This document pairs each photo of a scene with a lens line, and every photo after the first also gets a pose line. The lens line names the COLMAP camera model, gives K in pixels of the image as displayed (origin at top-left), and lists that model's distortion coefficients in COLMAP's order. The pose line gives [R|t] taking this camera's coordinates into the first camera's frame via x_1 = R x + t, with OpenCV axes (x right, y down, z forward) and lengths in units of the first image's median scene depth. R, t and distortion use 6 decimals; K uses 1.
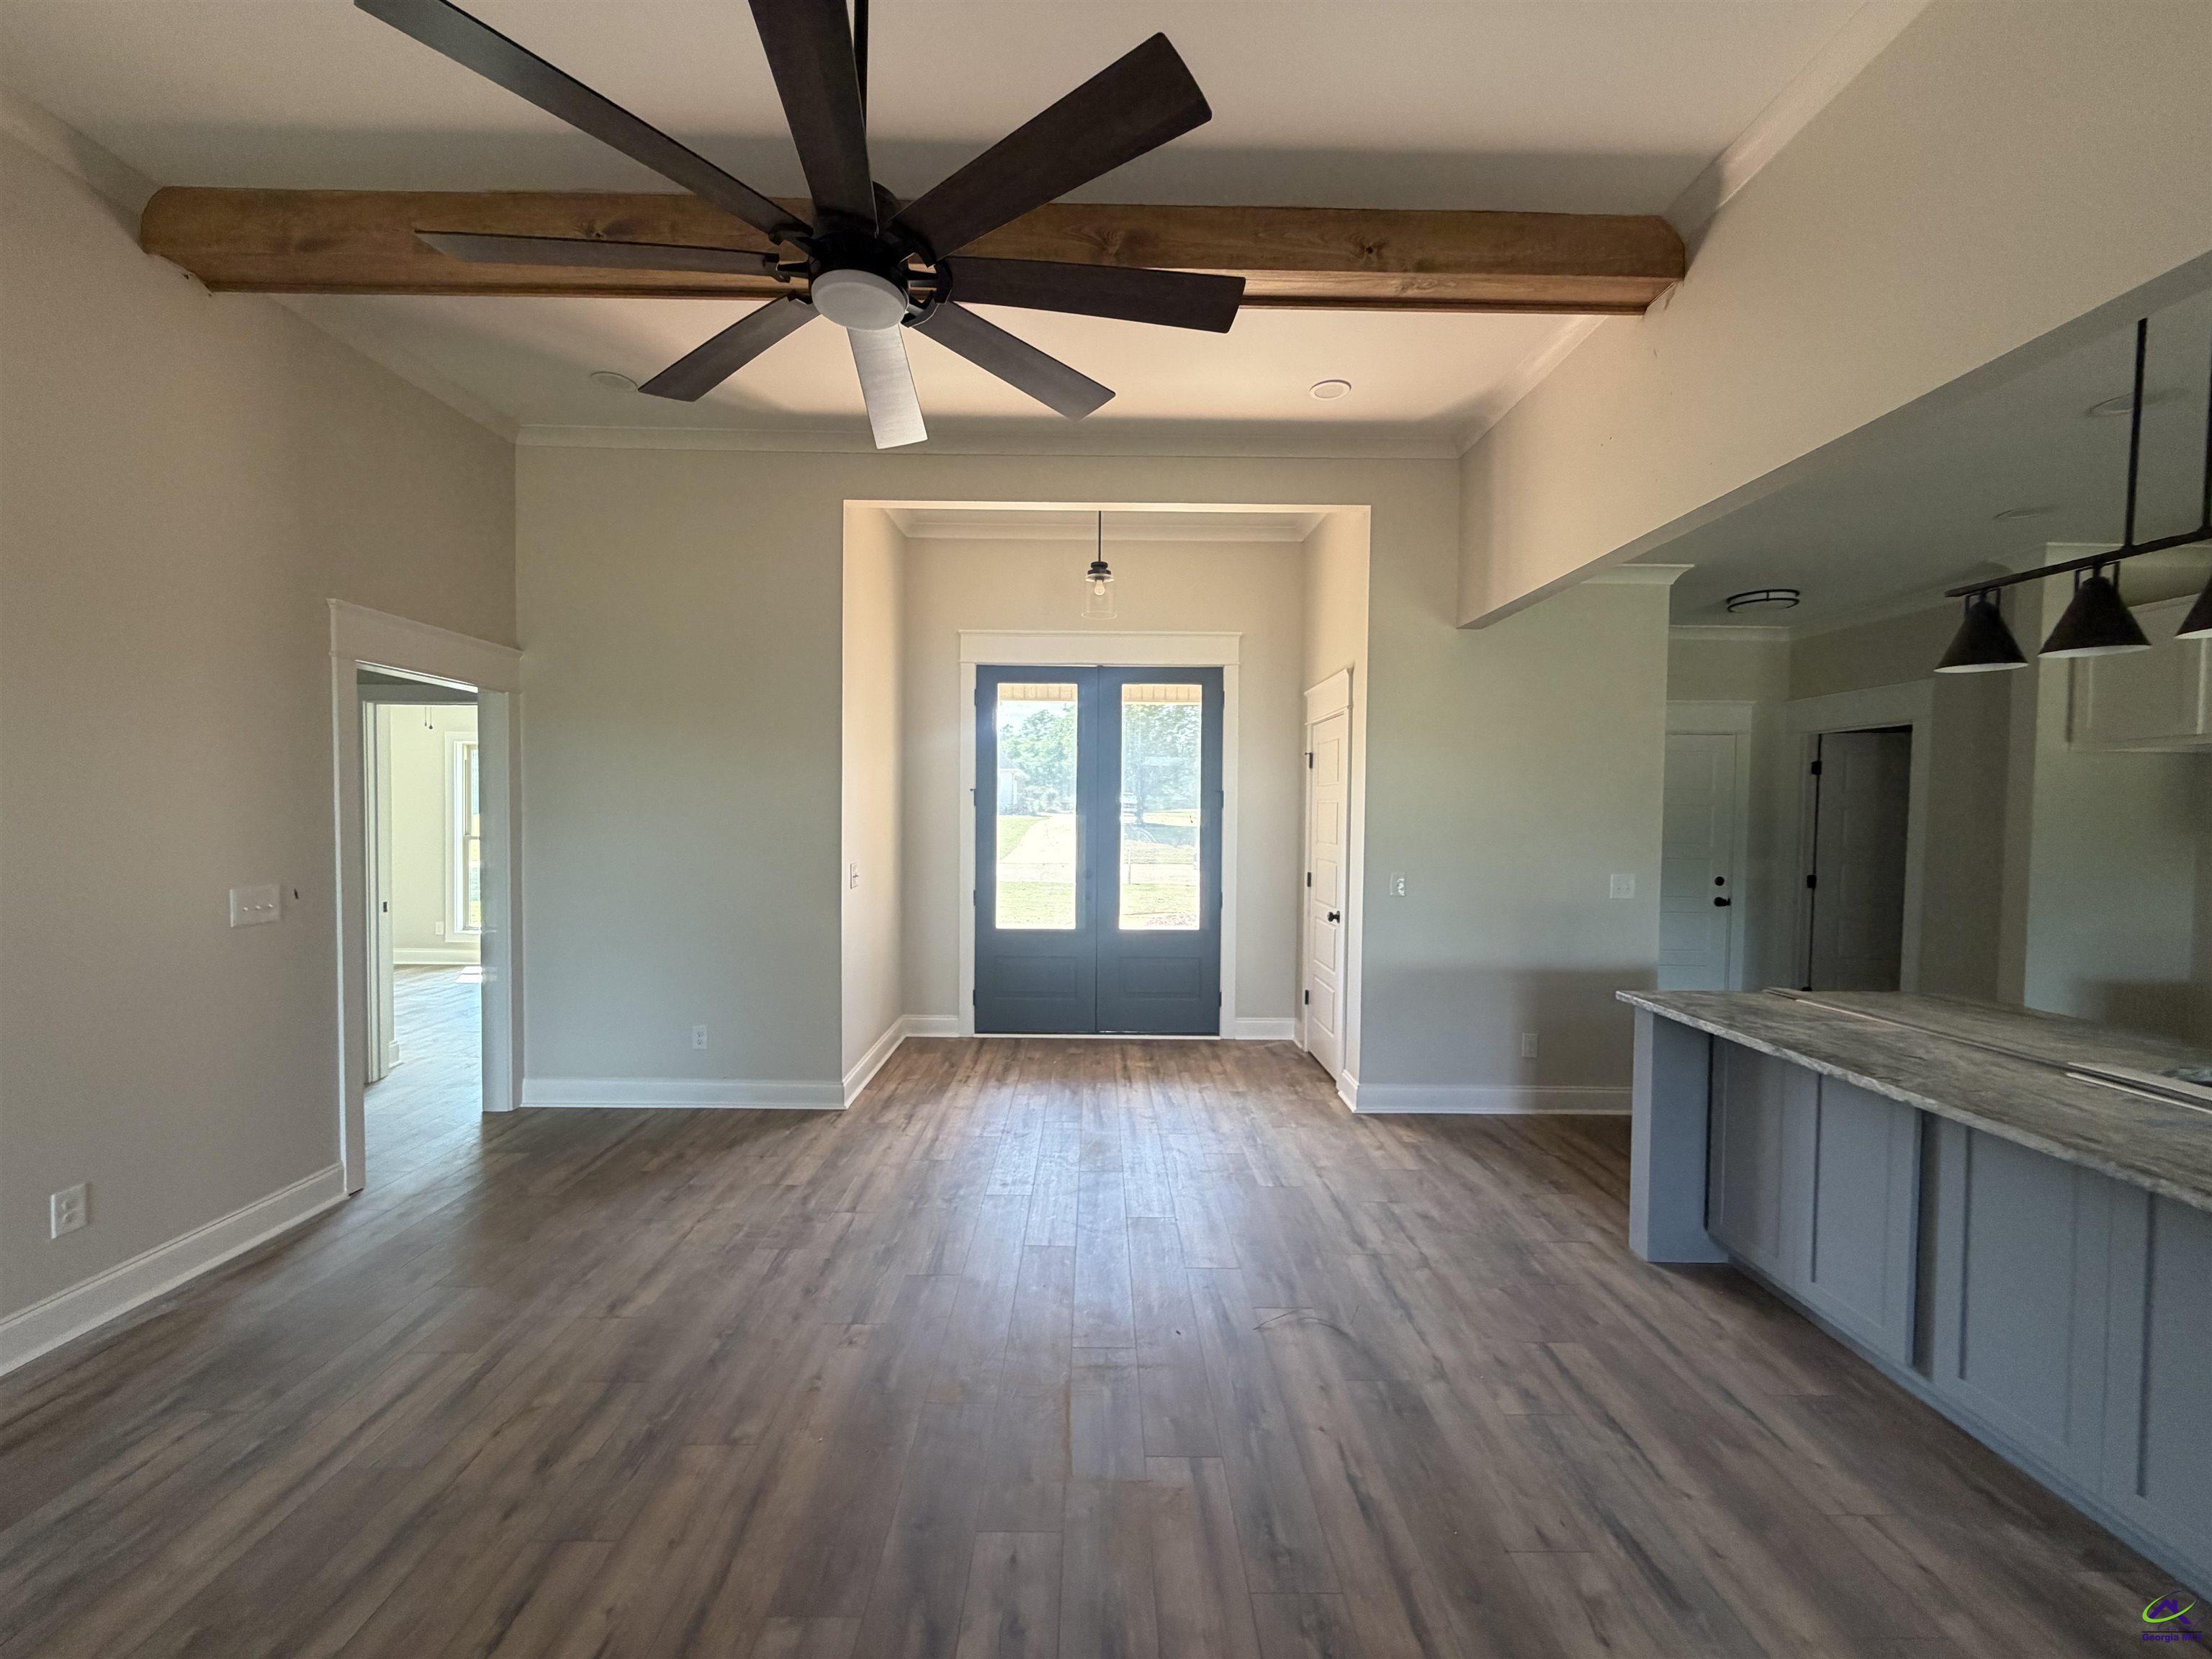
lens RADIAL K [[881.4, 0, 1118.6], [0, 881.4, 827.6], [0, 0, 1]] dist [-0.006960, 0.000924]
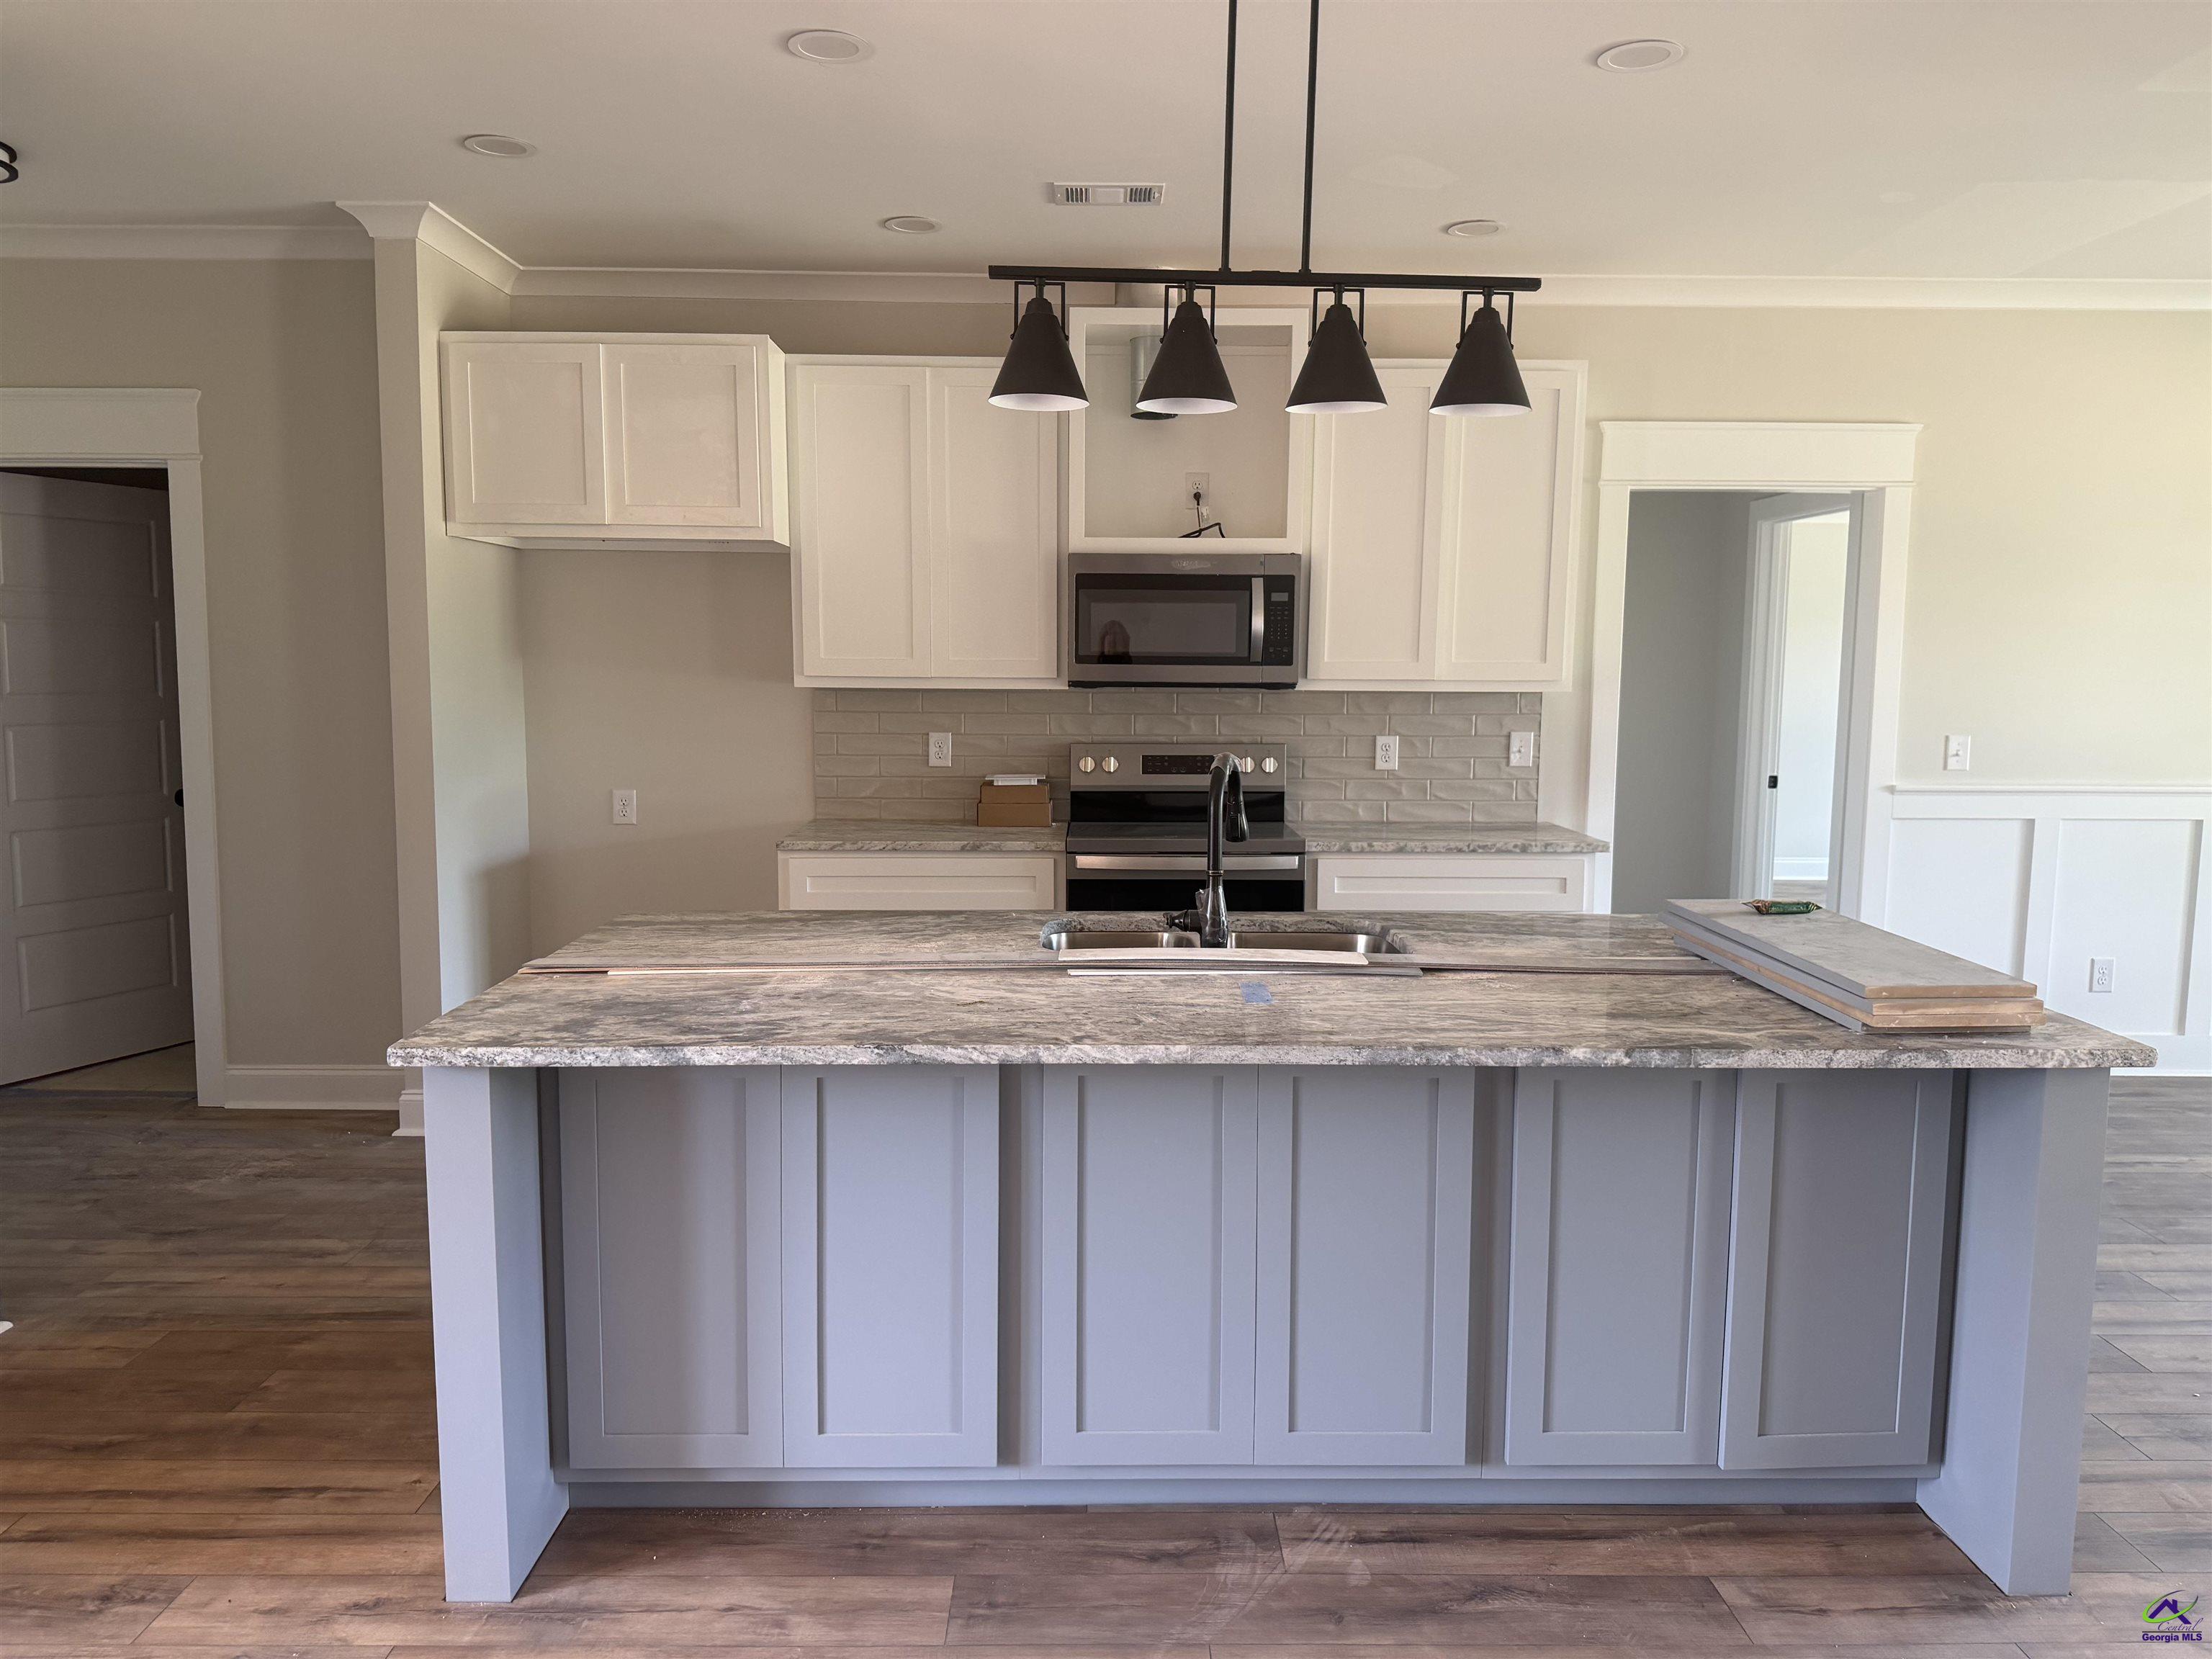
lens RADIAL K [[1535.9, 0, 1096.8], [0, 1535.9, 827.9], [0, 0, 1]] dist [0.076567, -0.063837]
pose [[0.025766, -0.119892, 0.992453, -0.111586], [0.015385, 0.992712, 0.119524, -0.000827], [-0.999550, 0.012189, 0.027423, 0.481426]]
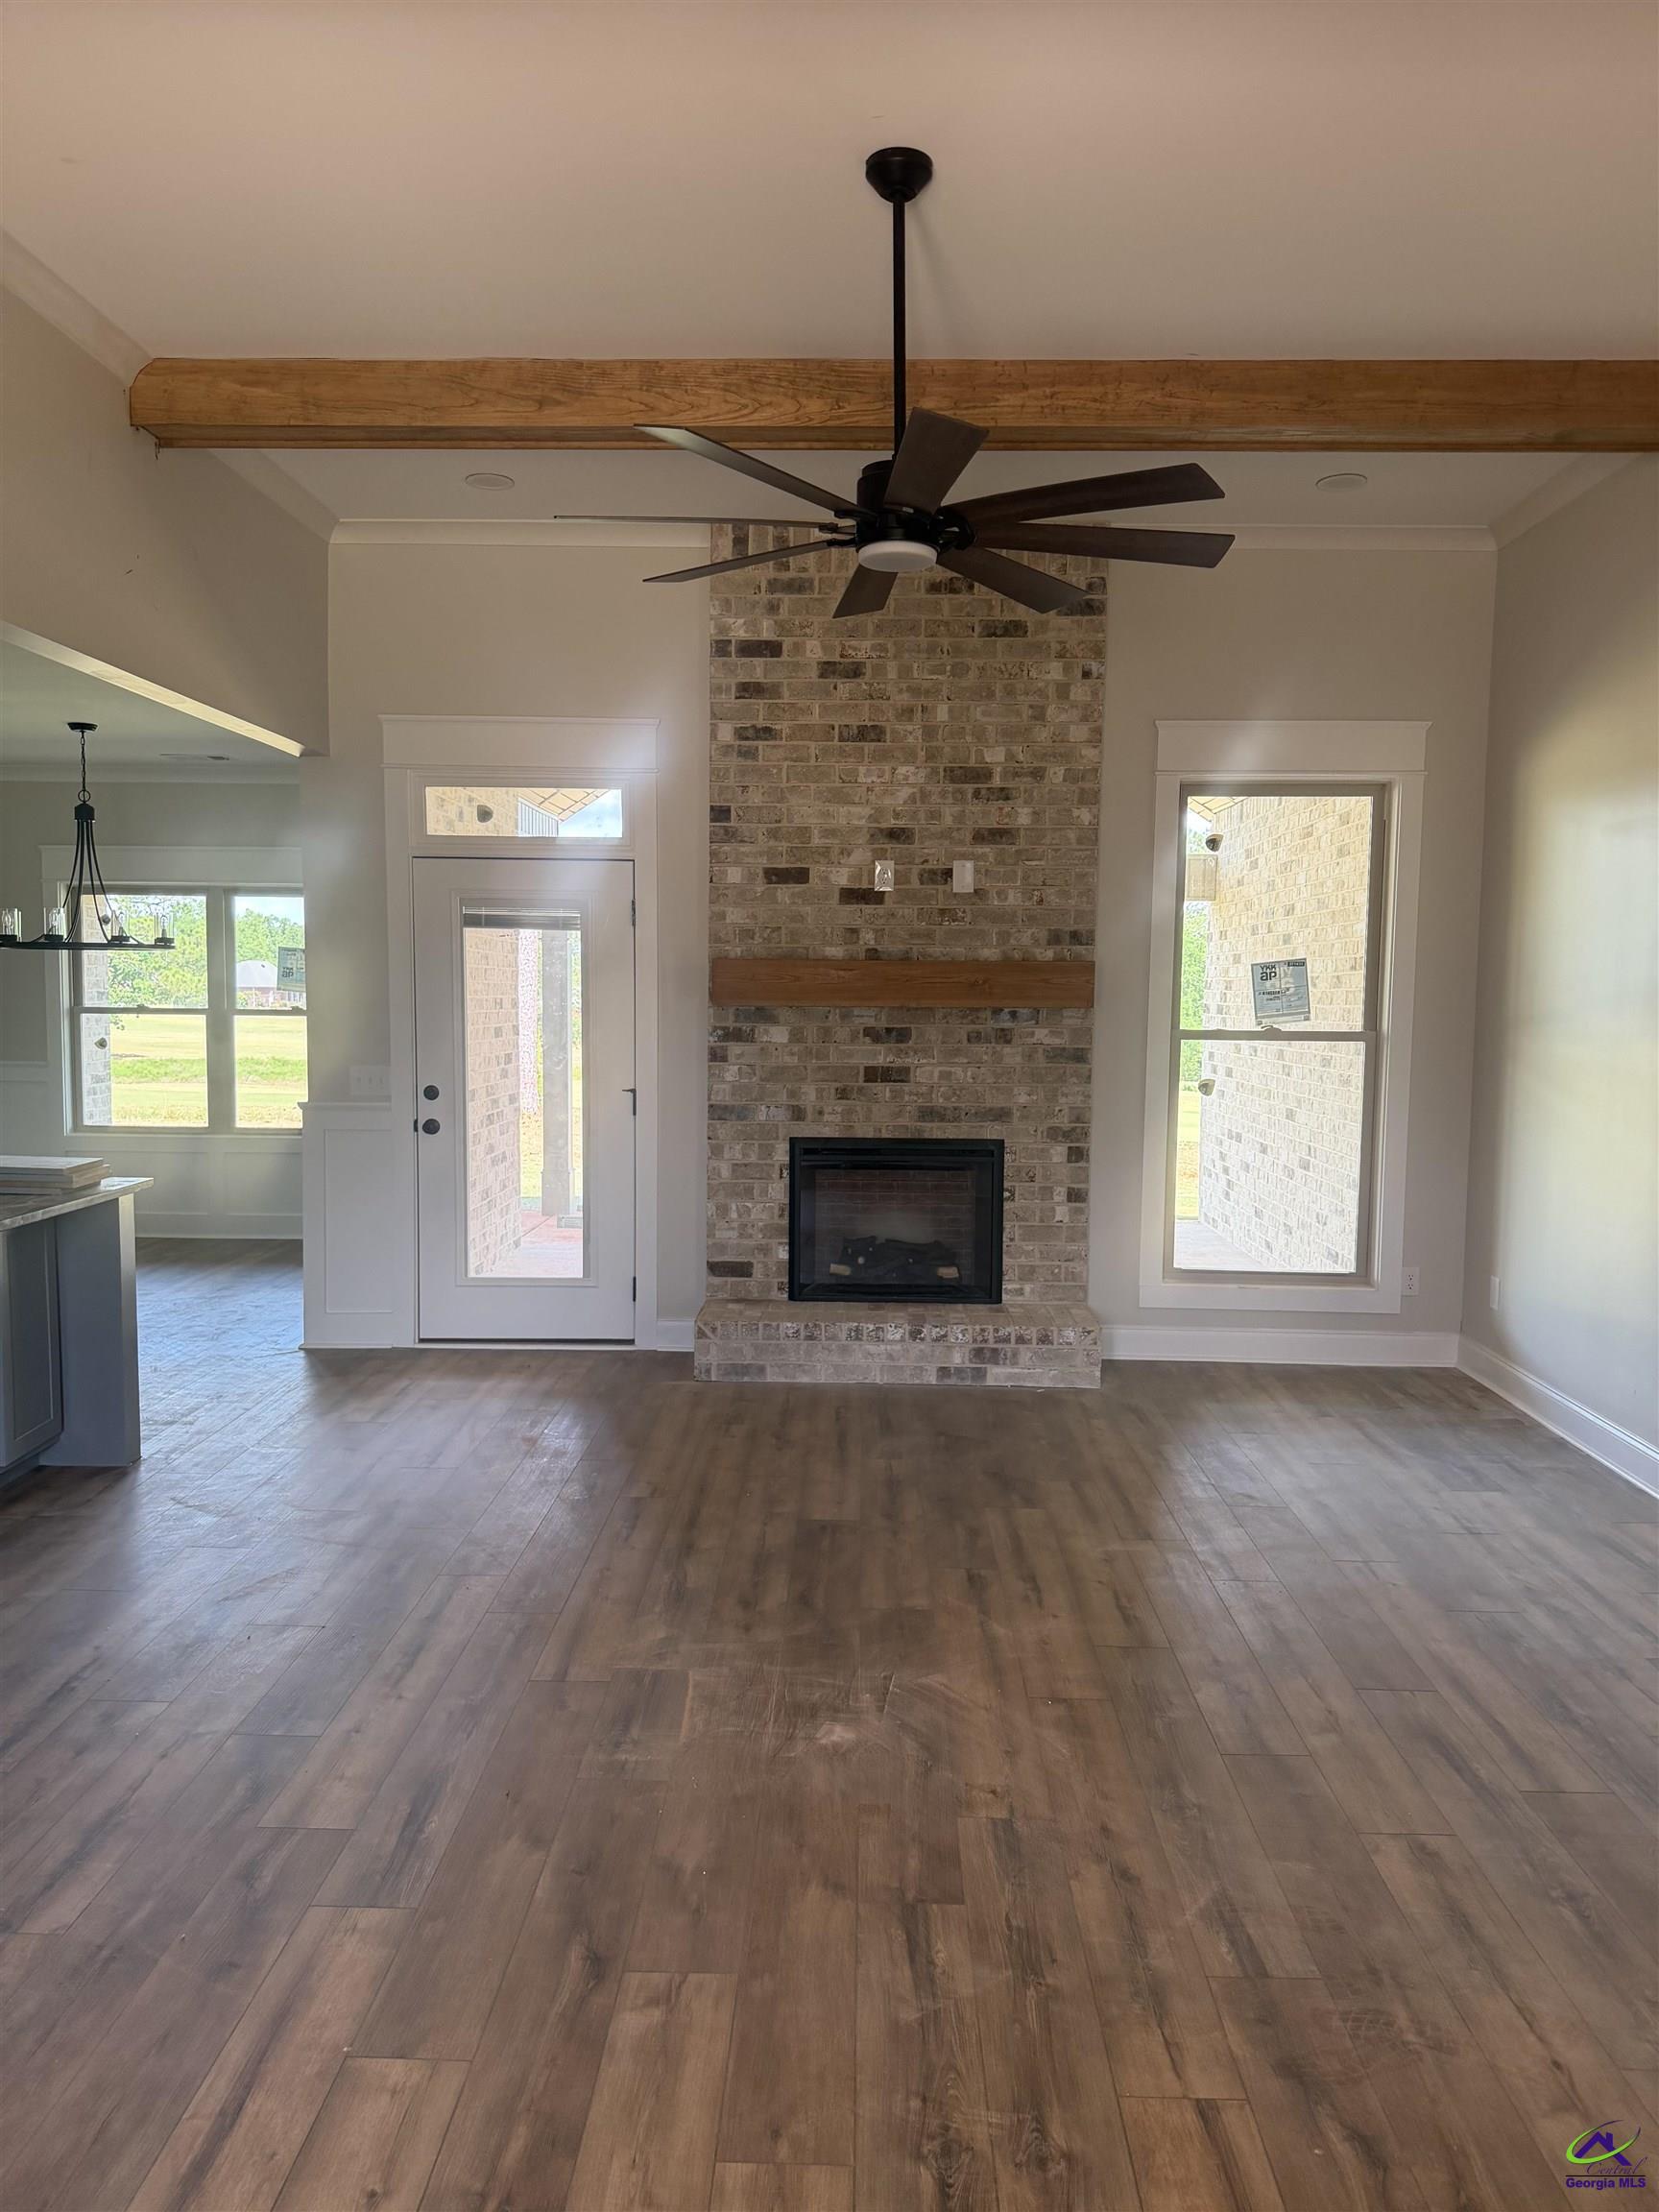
lens RADIAL K [[1535.9, 0, 826.5], [0, 1535.9, 1112.9], [0, 0, 1]] dist [0.076567, -0.063837]
pose [[-0.998395, -0.024277, 0.051175, -0.133175], [-0.018808, 0.994320, 0.104760, -0.034588], [-0.053427, 0.103629, -0.993180, 1.273849]]
